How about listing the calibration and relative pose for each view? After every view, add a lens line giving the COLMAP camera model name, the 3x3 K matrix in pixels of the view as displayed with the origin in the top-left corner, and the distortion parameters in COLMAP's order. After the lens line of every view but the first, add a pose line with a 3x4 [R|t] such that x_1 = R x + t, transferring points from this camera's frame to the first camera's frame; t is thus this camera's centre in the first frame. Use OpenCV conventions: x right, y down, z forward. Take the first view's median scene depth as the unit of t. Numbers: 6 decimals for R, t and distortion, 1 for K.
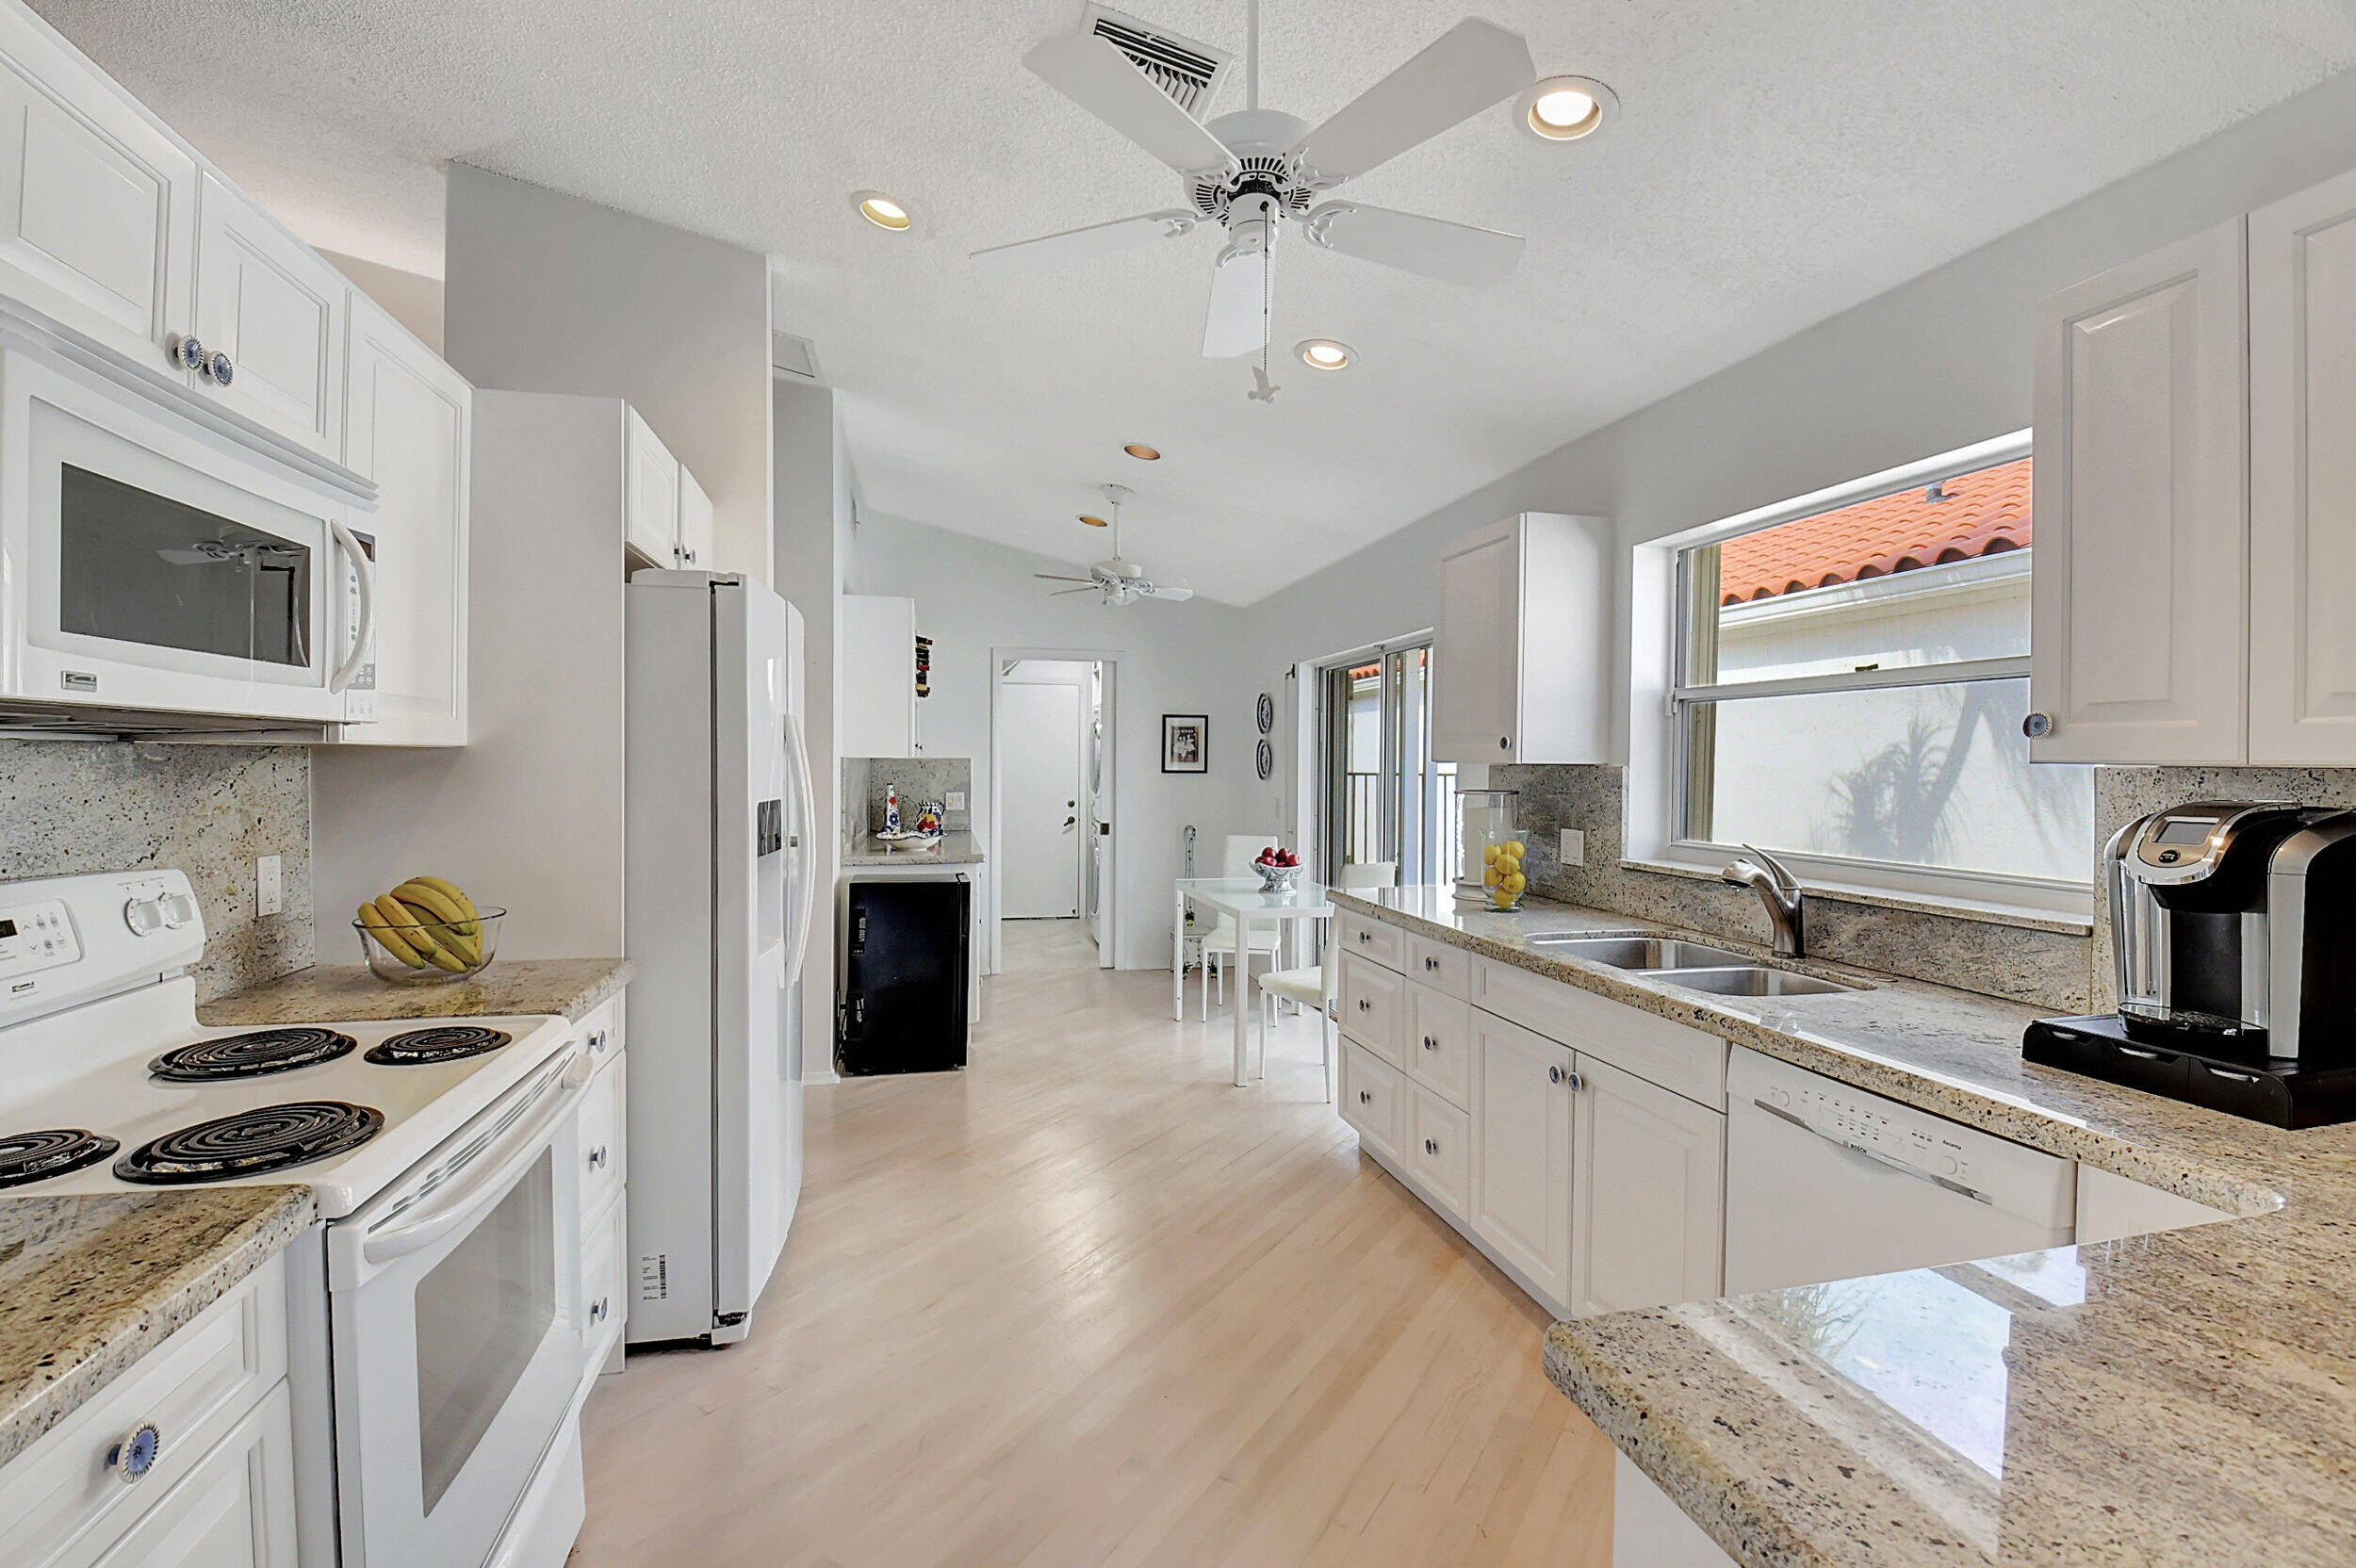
lens RADIAL K [[1037.6, 0, 1174.7], [0, 1037.6, 773.6], [0, 0, 1]] dist [0.002023, -0.015908]
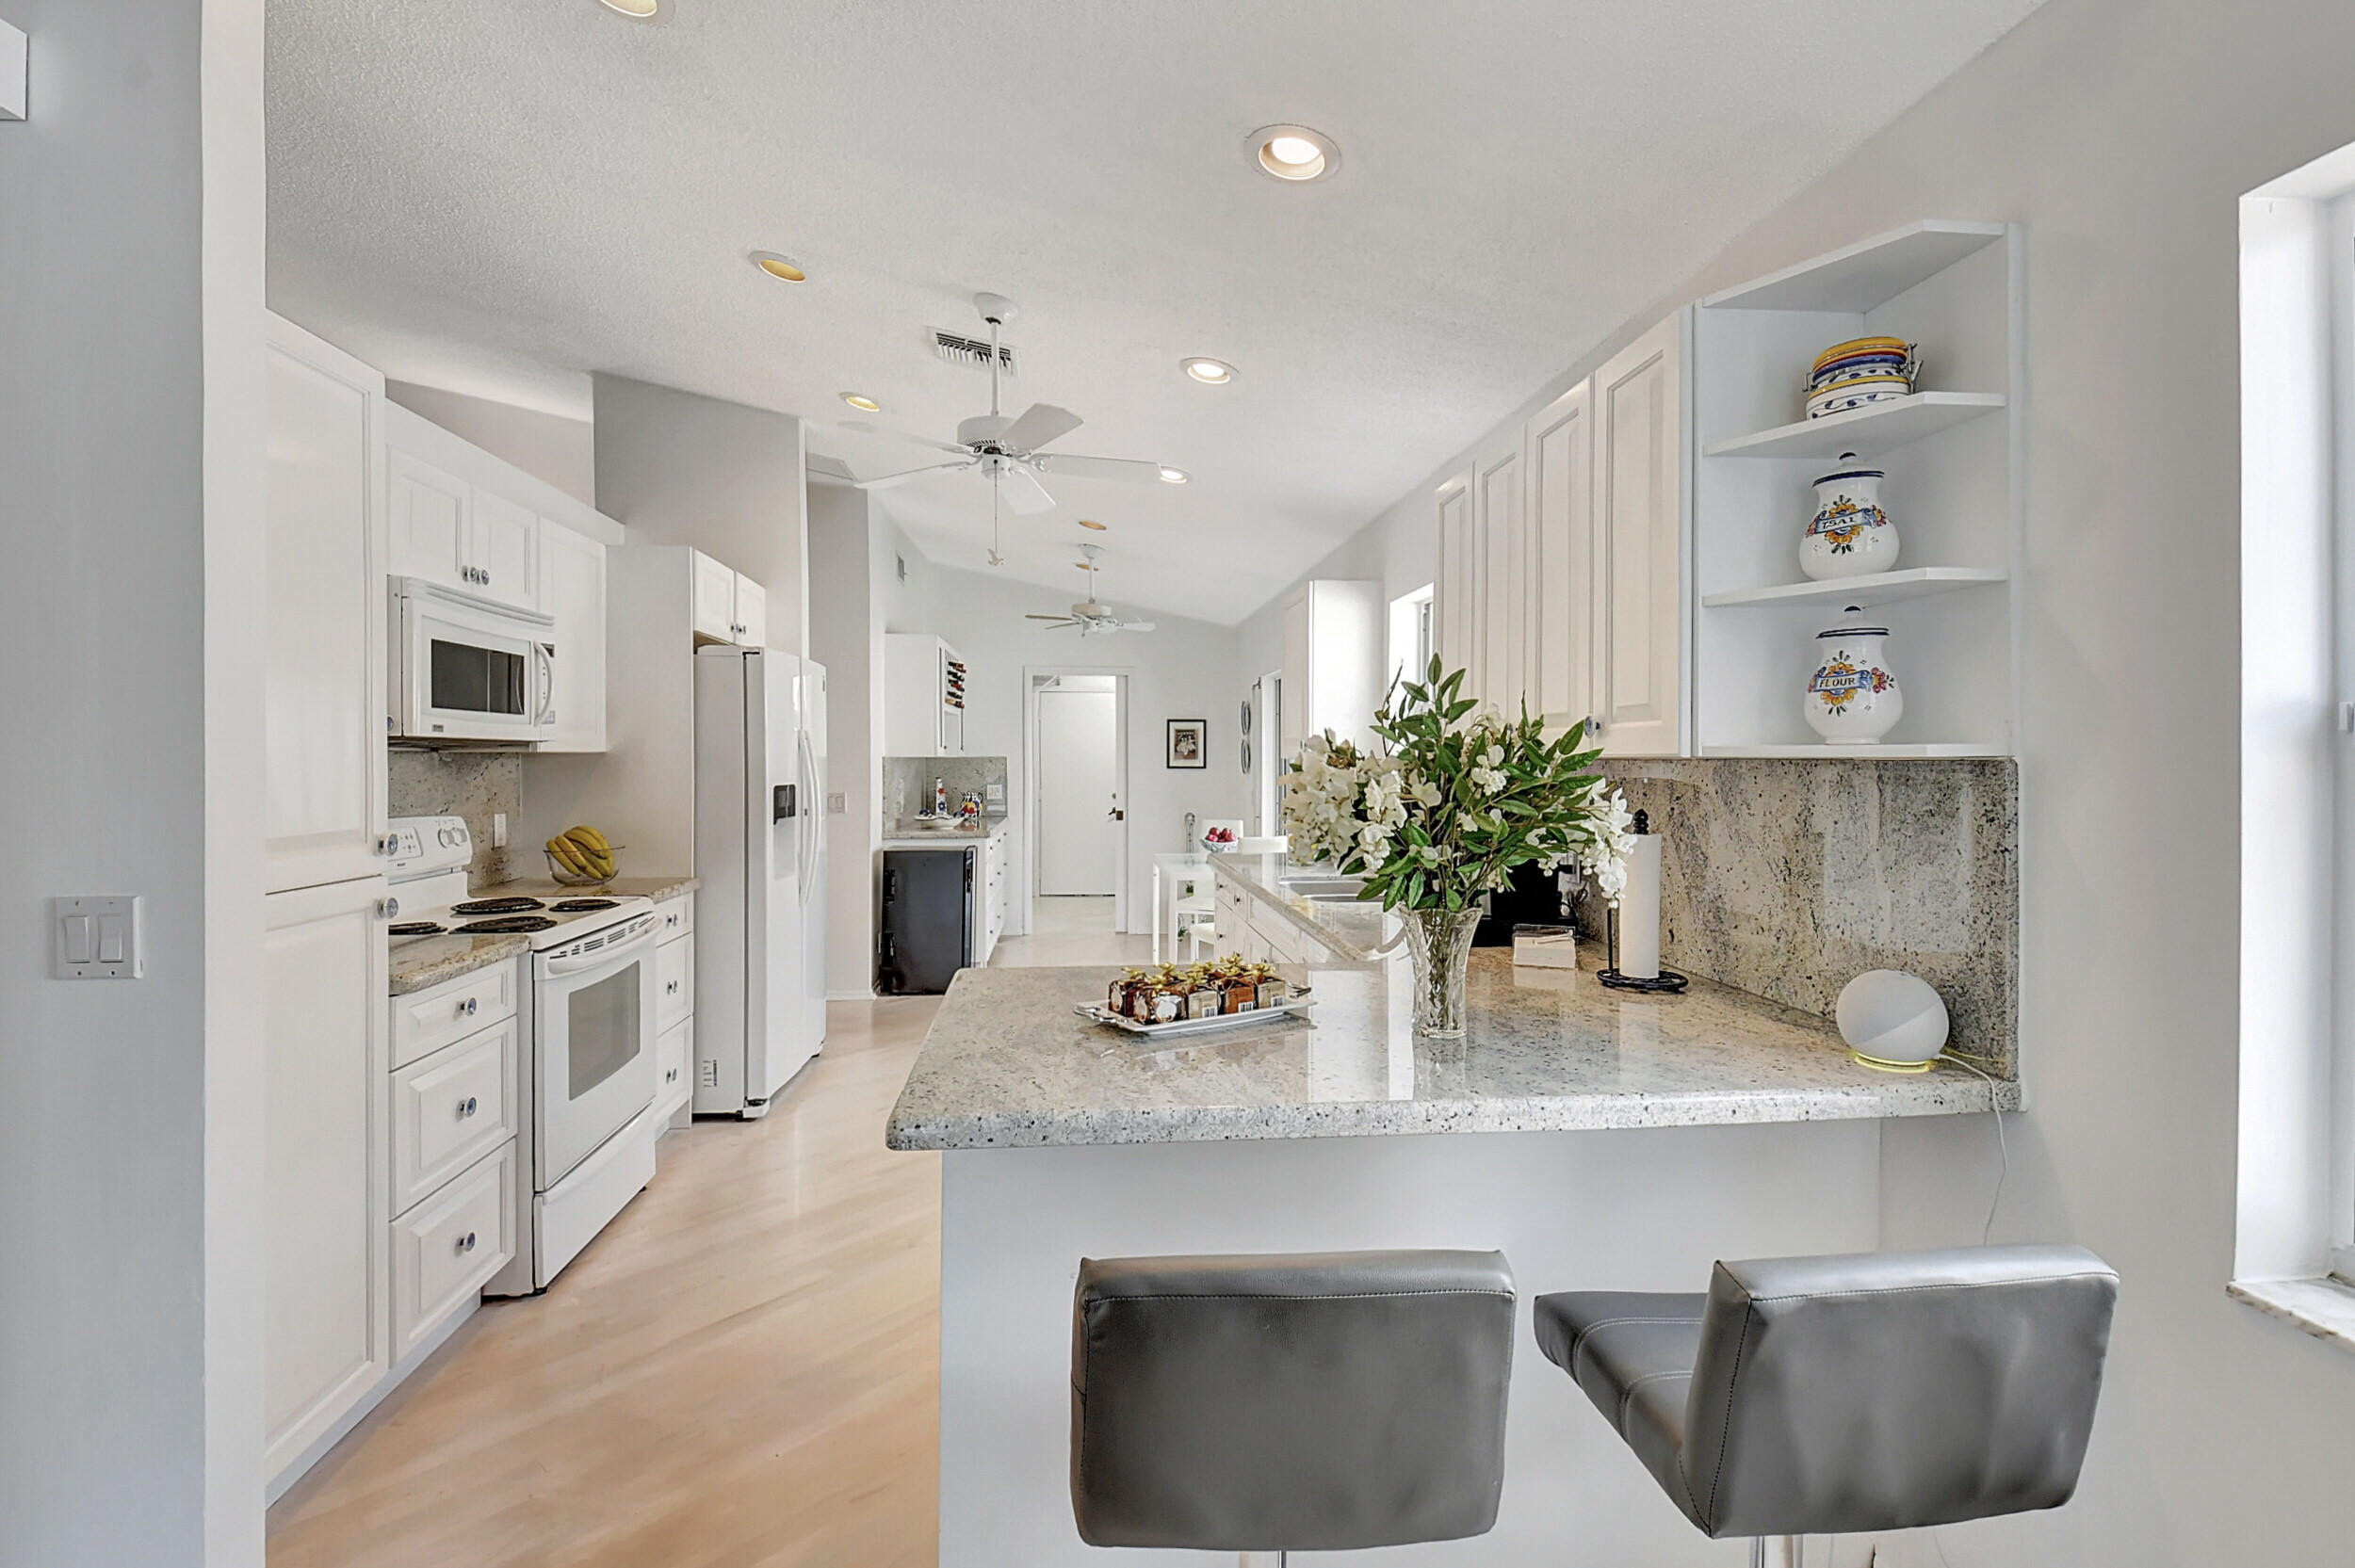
lens RADIAL K [[1037.1, 0, 1169.7], [0, 1037.1, 768.7], [0, 0, 1]] dist [0.002023, -0.015908]
pose [[0.992125, -0.001323, -0.125242, 0.531358], [0.001083, 0.999997, -0.001983, 0.006356], [0.125244, 0.001832, 0.992124, -0.677916]]
